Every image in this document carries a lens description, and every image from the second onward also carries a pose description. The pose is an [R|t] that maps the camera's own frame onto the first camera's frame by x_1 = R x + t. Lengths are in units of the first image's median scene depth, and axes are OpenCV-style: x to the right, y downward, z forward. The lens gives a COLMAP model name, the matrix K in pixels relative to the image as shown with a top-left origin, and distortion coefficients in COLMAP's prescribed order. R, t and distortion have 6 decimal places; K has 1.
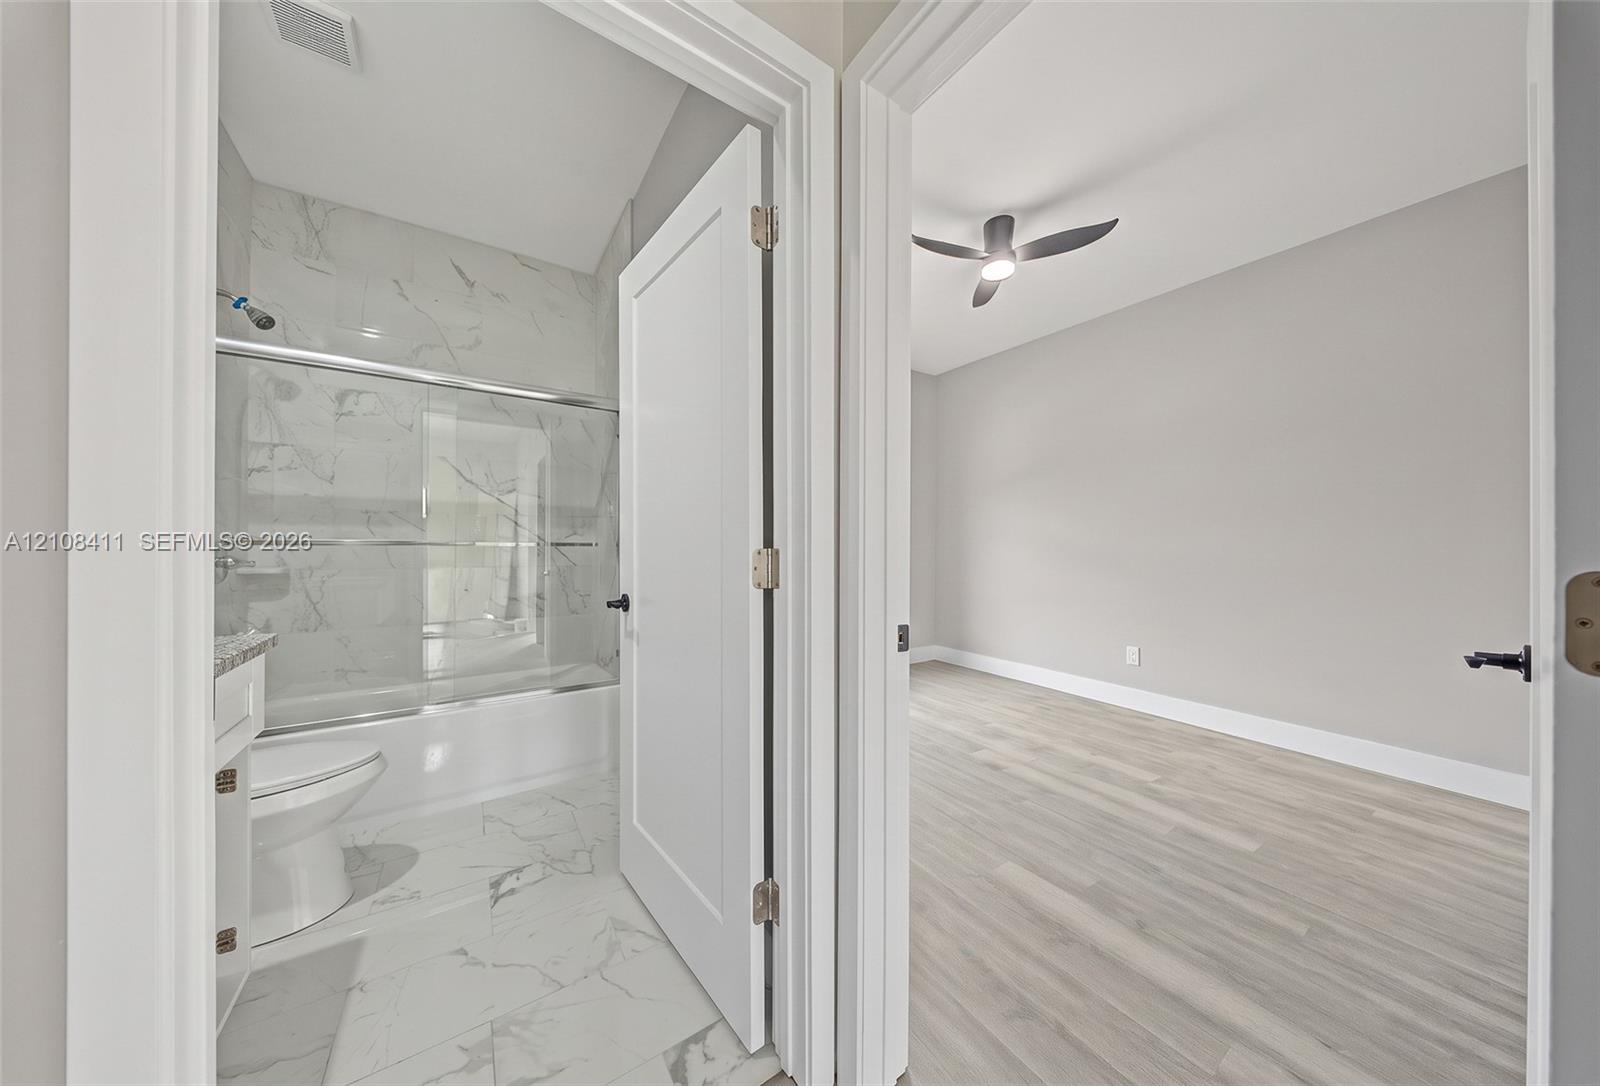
lens RADIAL K [[496.4, 0, 800.0], [0, 496.4, 543.0], [0, 0, 1]] dist [0.000063, 0.000000]
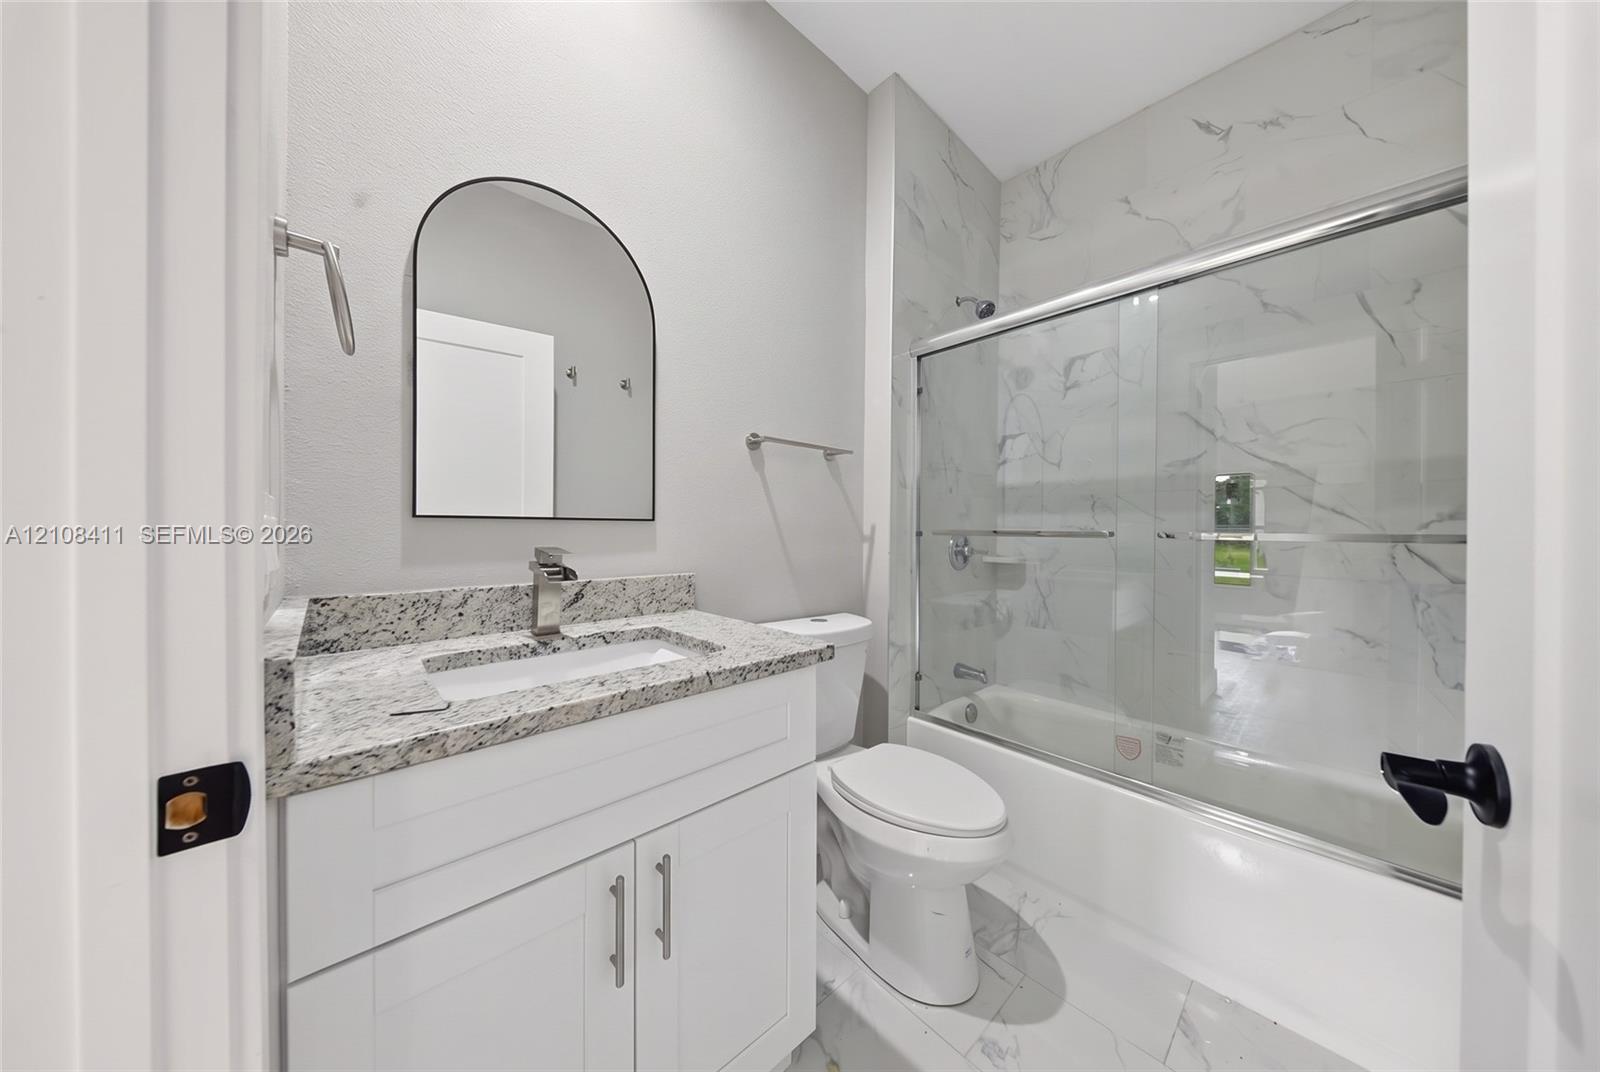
lens RADIAL K [[517.6, 0, 802.3], [0, 517.6, 526.6], [0, 0, 1]] dist [0.008177, 0.000031]
pose [[0.158793, -0.008728, -0.987273, -0.099471], [-0.004301, 0.999945, -0.009532, -0.001558], [0.987302, 0.005760, 0.158747, 0.417026]]
